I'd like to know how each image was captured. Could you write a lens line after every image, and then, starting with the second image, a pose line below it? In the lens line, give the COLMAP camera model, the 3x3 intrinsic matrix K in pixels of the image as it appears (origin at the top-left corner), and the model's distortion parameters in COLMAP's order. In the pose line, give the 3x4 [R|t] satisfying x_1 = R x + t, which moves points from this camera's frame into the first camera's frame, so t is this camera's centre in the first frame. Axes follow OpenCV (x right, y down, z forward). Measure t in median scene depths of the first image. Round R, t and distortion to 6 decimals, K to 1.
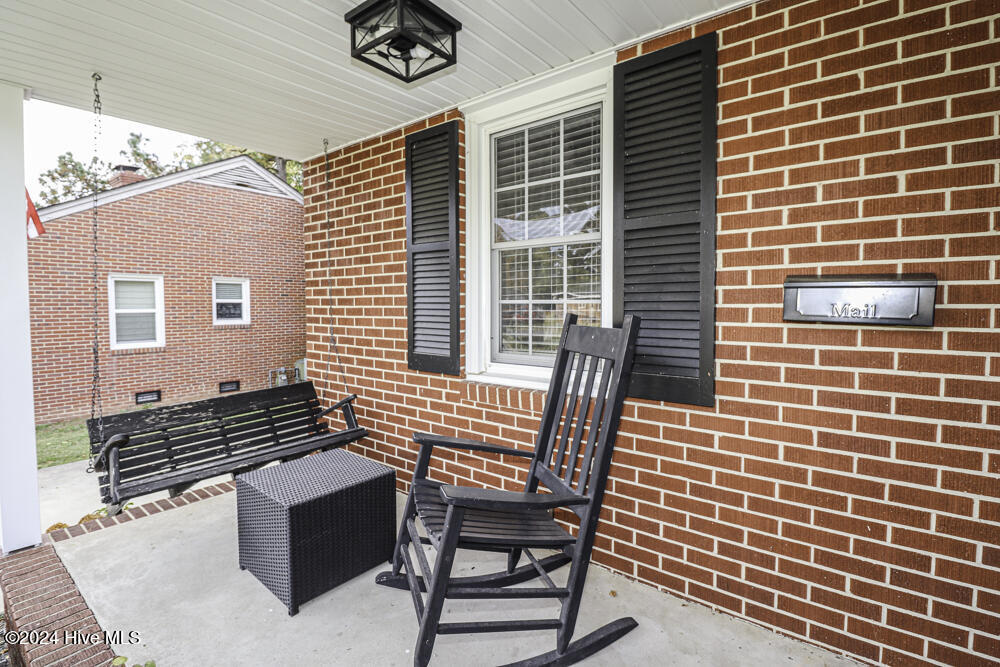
lens RADIAL K [[474.4, 0, 500.5], [0, 474.4, 330.6], [0, 0, 1]] dist [-0.000581, -0.000347]
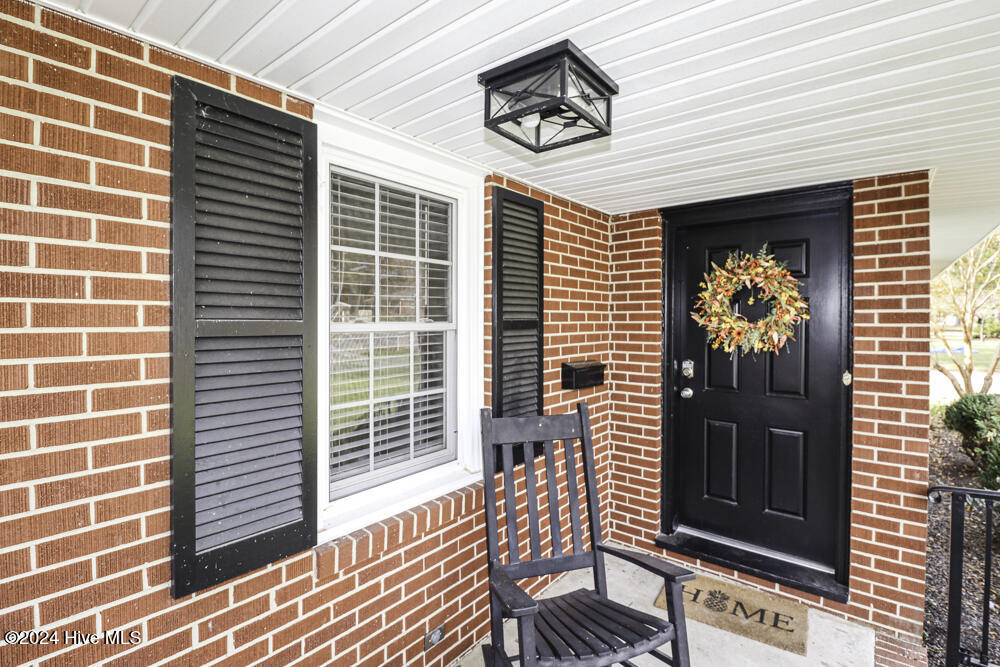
lens RADIAL K [[474.4, 0, 500.2], [0, 474.4, 329.4], [0, 0, 1]] dist [-0.000581, -0.000347]
pose [[0.017500, -0.017742, 0.999689, -0.626230], [0.057836, 0.998186, 0.016703, -0.159096], [-0.998173, 0.057526, 0.018495, 0.684928]]
